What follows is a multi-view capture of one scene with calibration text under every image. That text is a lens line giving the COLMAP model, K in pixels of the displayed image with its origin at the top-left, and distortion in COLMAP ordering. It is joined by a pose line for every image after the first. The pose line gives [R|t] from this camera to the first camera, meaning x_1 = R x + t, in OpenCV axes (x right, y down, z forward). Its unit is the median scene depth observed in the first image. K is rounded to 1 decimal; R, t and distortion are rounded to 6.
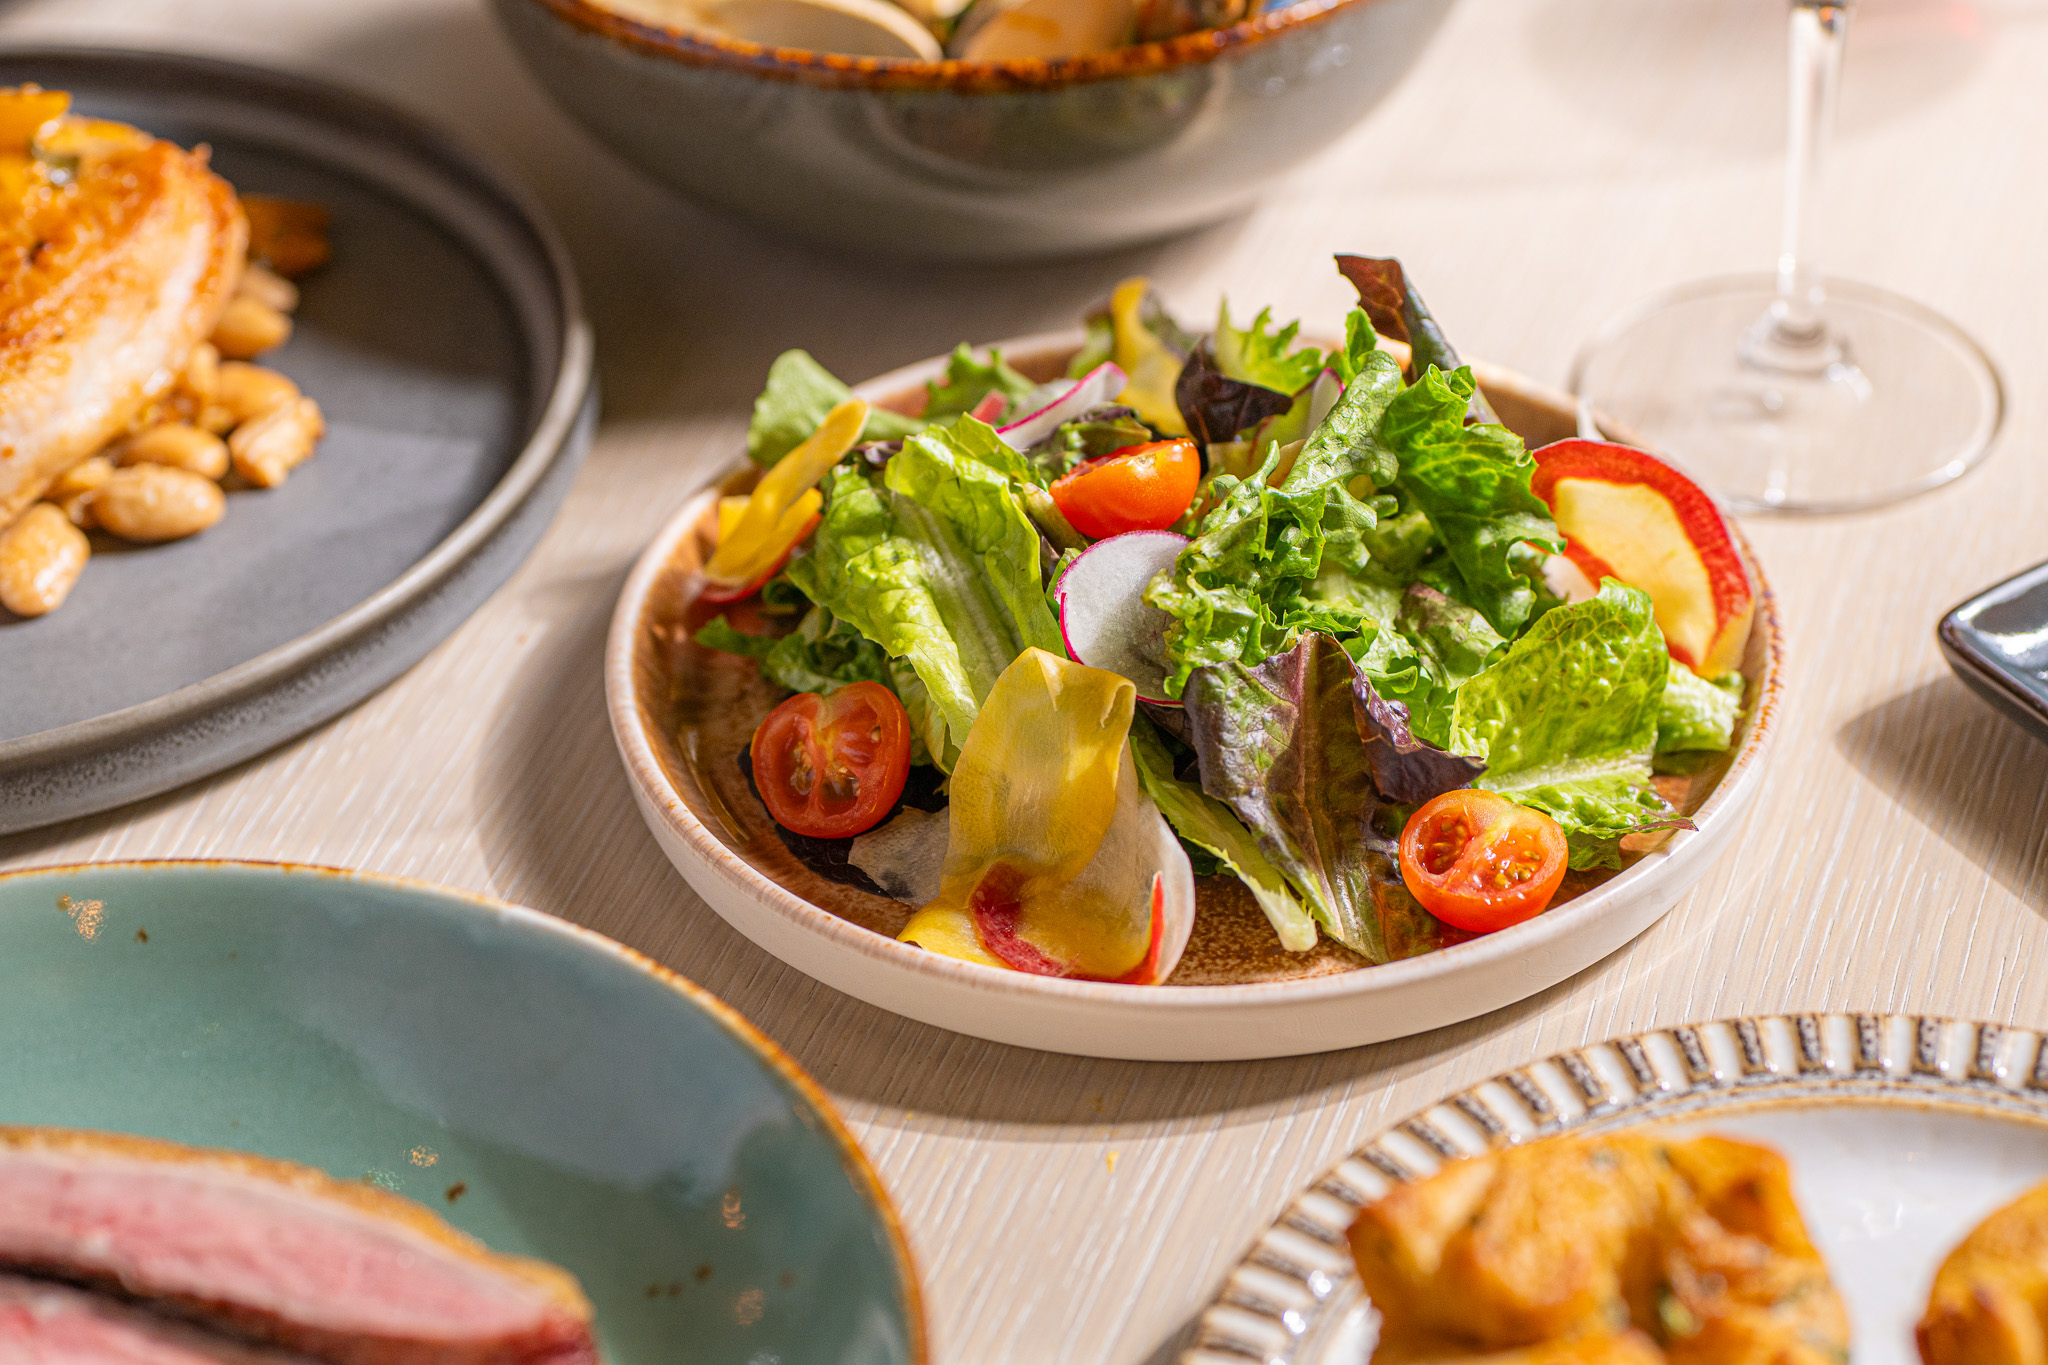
lens RADIAL K [[5129.2, 0, 1092.3], [0, 5129.2, 681.7], [0, 0, 1]] dist [-0.025744, -0.443615]
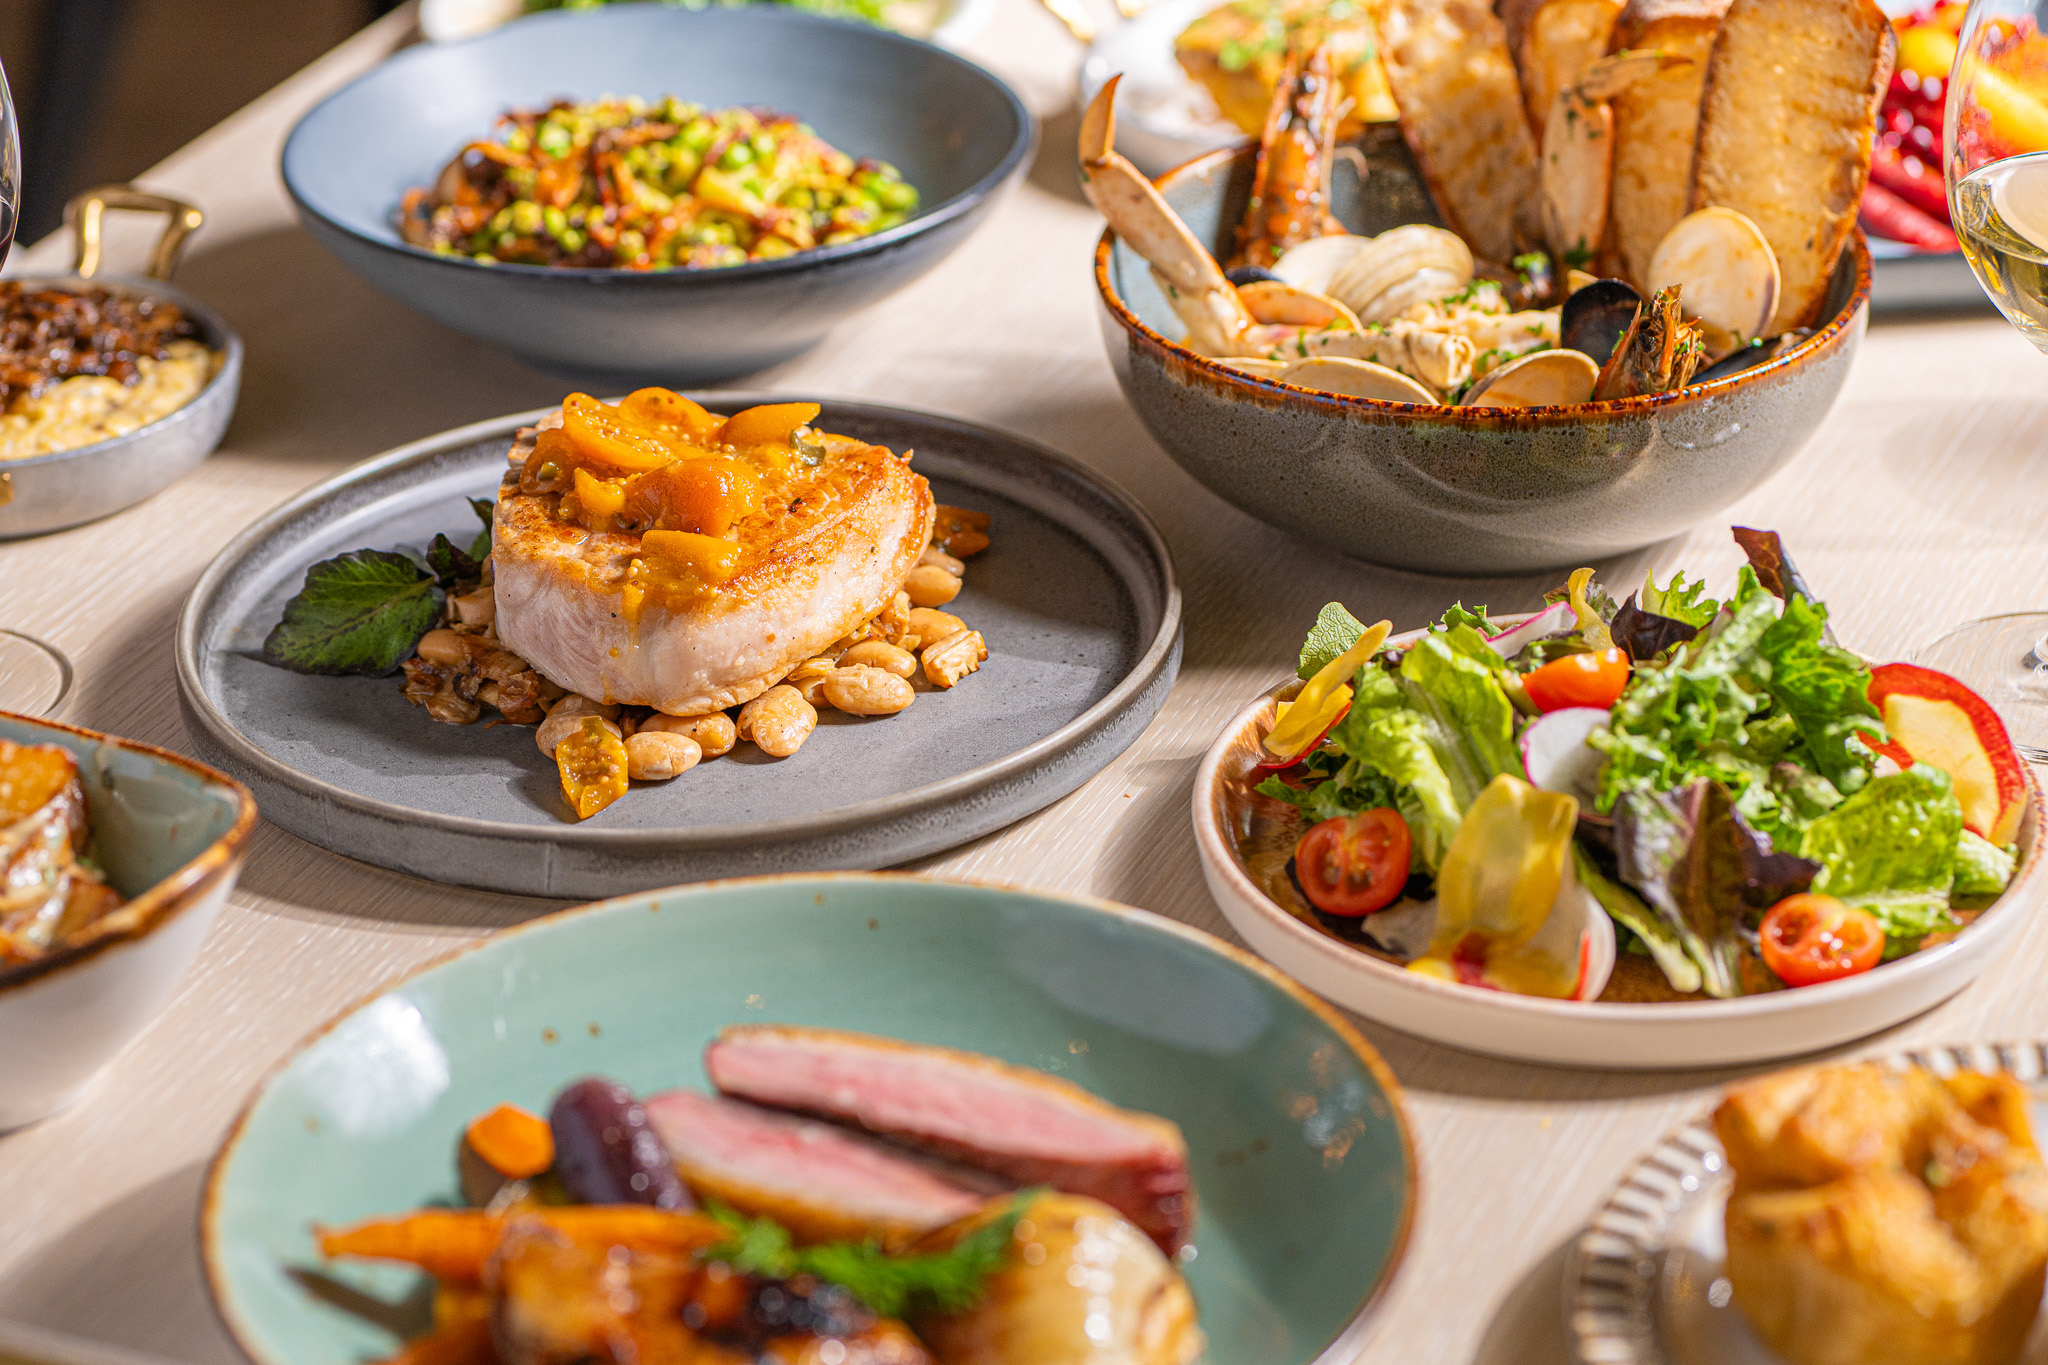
lens RADIAL K [[4881.3, 0, 1024.0], [0, 4881.3, 682.5], [0, 0, 1]] dist [-0.000357, -1.078808]
pose [[0.993880, 0.047806, -0.099582, -0.010004], [-0.061684, 0.988042, -0.141312, 0.159161], [0.091636, 0.146590, 0.984944, -0.321811]]
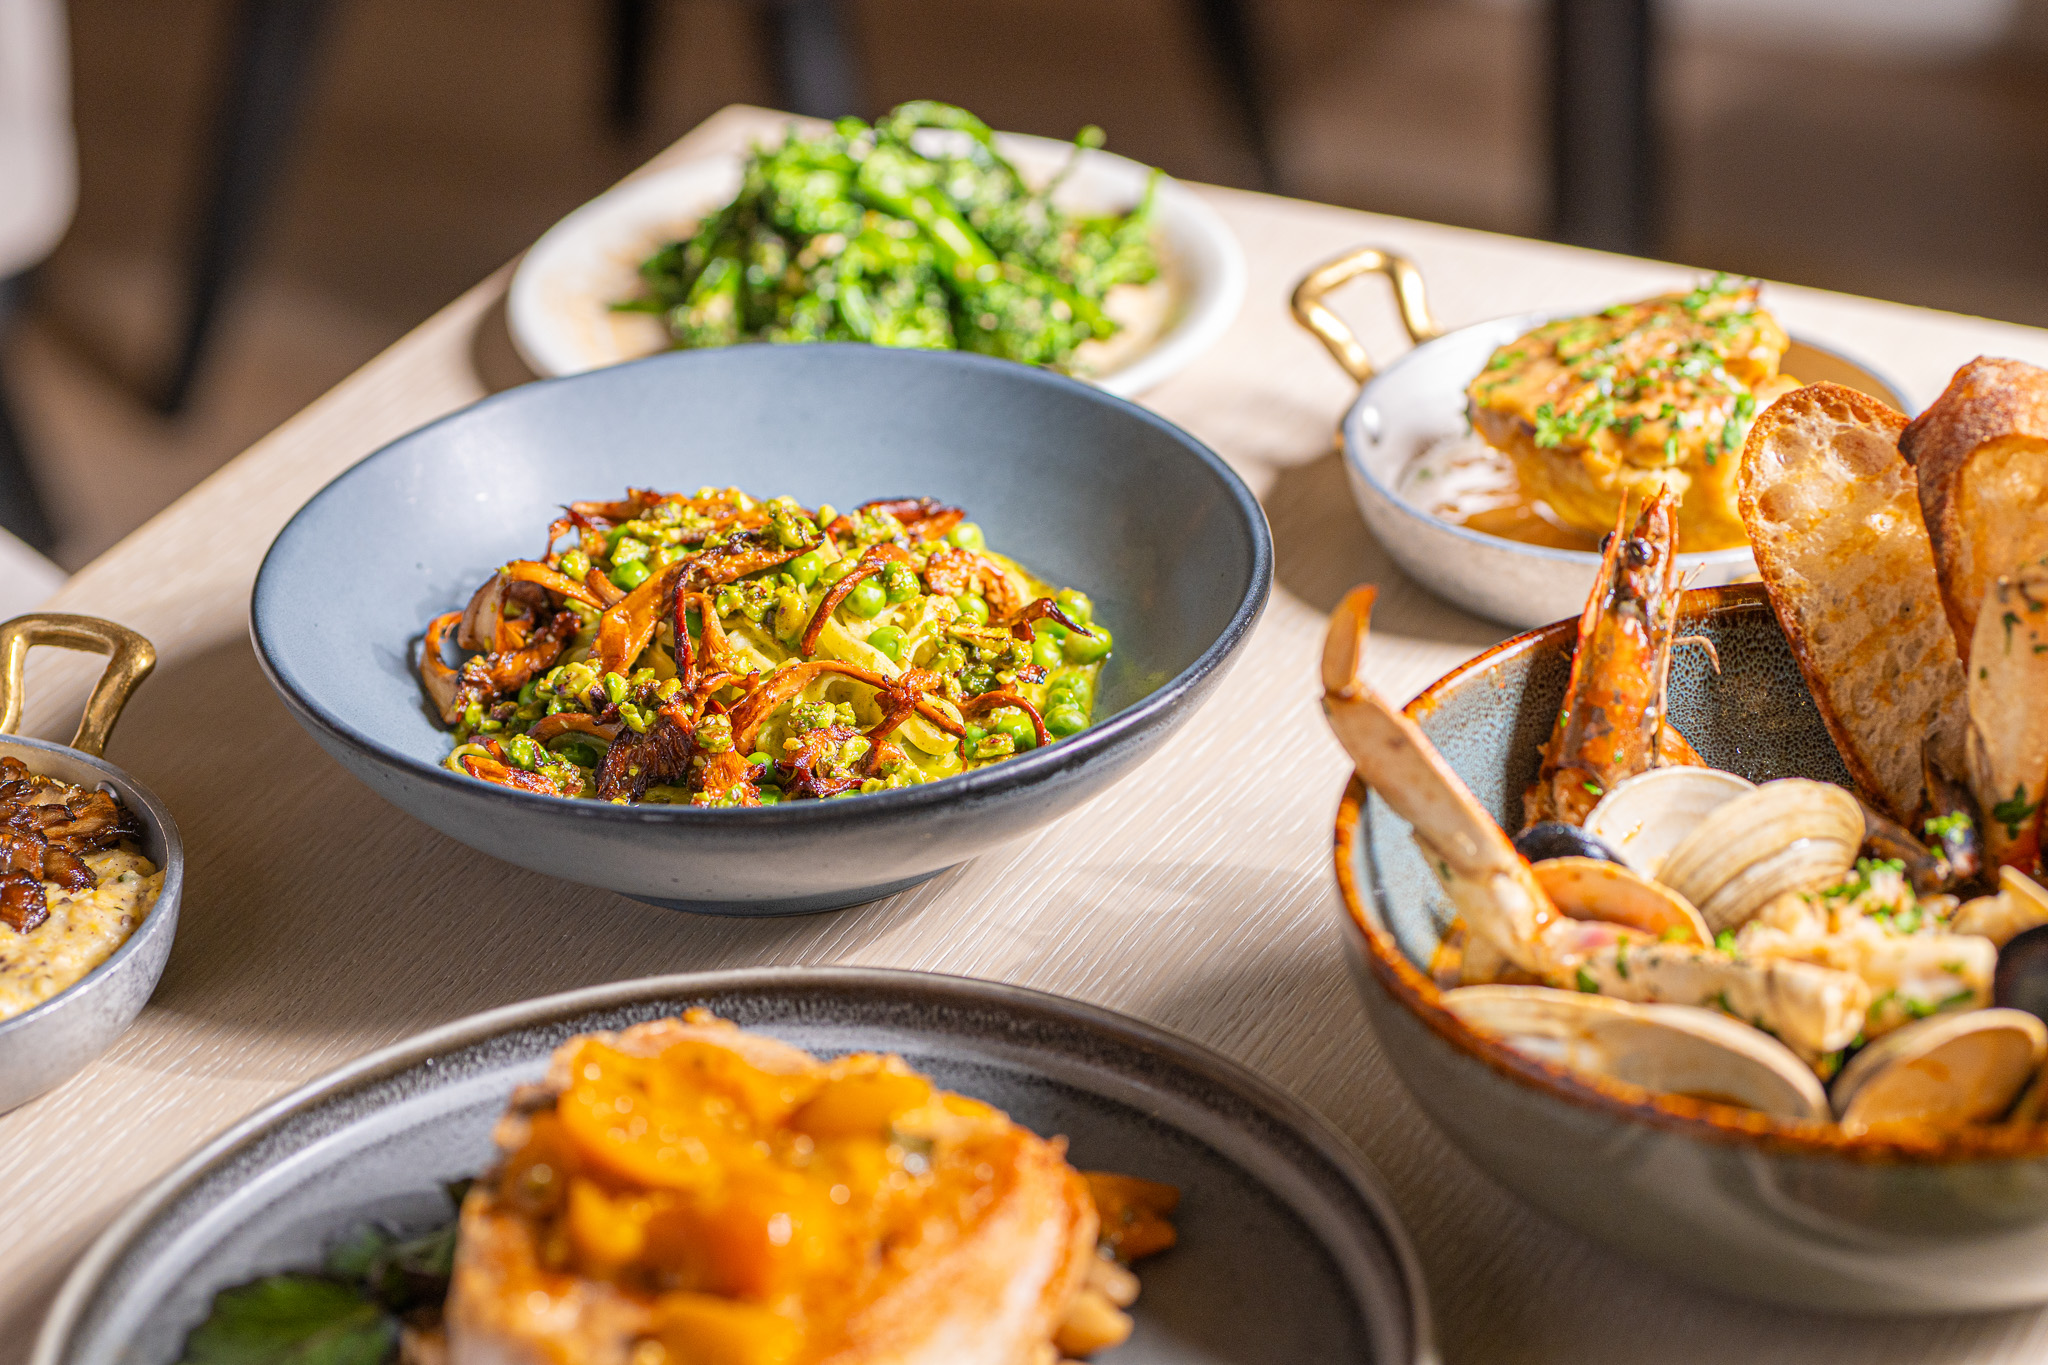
lens RADIAL K [[5129.2, 0, 1092.3], [0, 5129.2, 681.7], [0, 0, 1]] dist [-0.025744, -0.443615]
pose [[0.985743, 0.070245, -0.152890, -0.027038], [-0.088609, 0.989193, -0.116816, -0.086082], [0.143032, 0.128698, 0.981315, 0.032426]]
